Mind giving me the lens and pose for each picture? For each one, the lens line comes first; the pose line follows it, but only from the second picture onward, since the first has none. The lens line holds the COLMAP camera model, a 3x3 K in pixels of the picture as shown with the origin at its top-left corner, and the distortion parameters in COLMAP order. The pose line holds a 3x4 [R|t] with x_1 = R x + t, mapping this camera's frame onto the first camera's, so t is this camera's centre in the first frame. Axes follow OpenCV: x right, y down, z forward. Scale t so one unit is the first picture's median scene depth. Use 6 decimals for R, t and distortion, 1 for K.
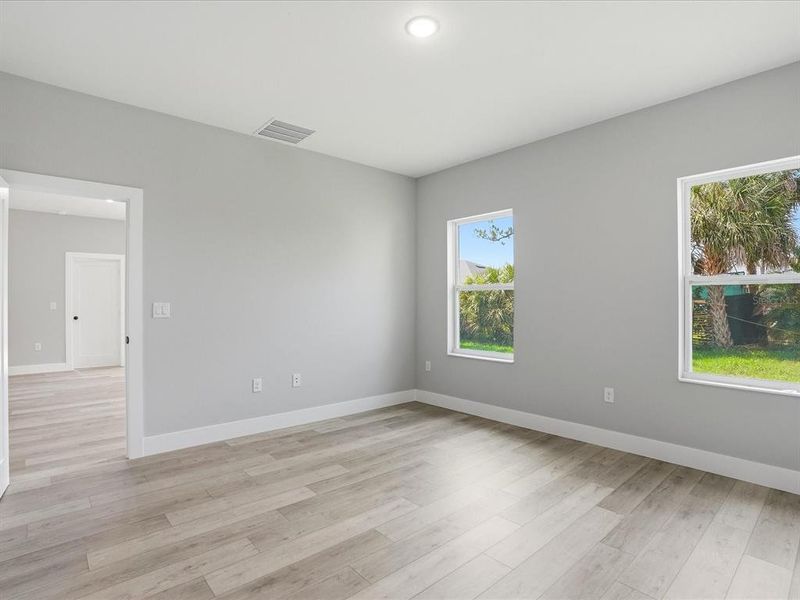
lens RADIAL K [[416.9, 0, 400.0], [0, 416.9, 300.0], [0, 0, 1]] dist [-0.002010, 0.000156]
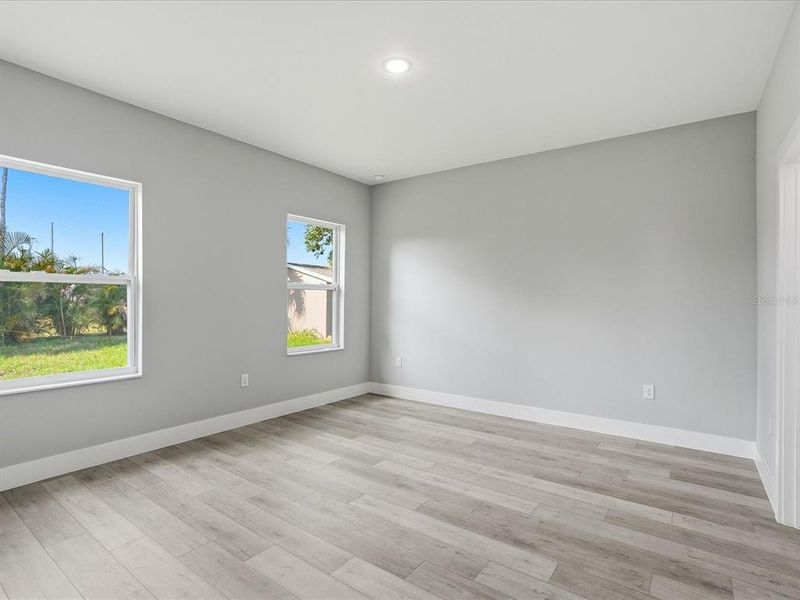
lens RADIAL K [[416.9, 0, 400.0], [0, 416.9, 300.0], [0, 0, 1]] dist [-0.002010, 0.000156]
pose [[-0.223199, 0.011097, 0.974710, -0.761038], [-0.015337, 0.999771, -0.014895, 0.017457], [-0.974652, -0.018274, -0.222977, 0.884341]]
